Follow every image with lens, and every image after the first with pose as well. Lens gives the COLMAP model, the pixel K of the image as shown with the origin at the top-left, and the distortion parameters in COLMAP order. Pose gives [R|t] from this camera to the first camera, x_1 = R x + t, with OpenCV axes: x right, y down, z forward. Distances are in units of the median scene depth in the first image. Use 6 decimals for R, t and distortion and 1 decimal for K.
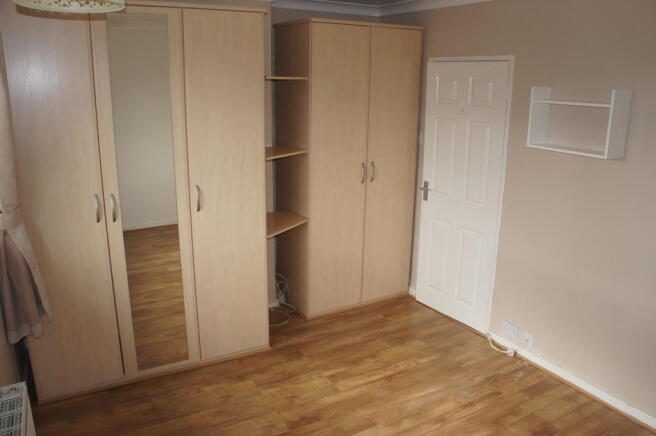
lens RADIAL K [[518.7, 0, 326.0], [0, 518.7, 217.1], [0, 0, 1]] dist [-0.169012, 0.108978]
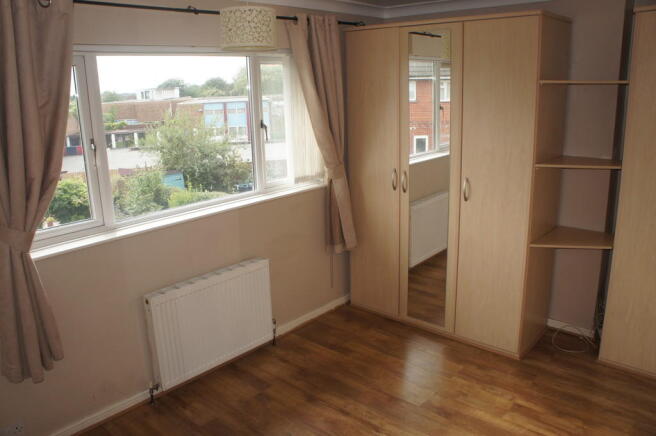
lens RADIAL K [[518.7, 0, 327.4], [0, 518.7, 217.6], [0, 0, 1]] dist [-0.169012, 0.108978]
pose [[0.312649, 0.217153, -0.924713, 0.655616], [-0.216545, 0.964176, 0.153205, -0.077270], [0.924856, 0.152343, 0.348473, 0.315436]]
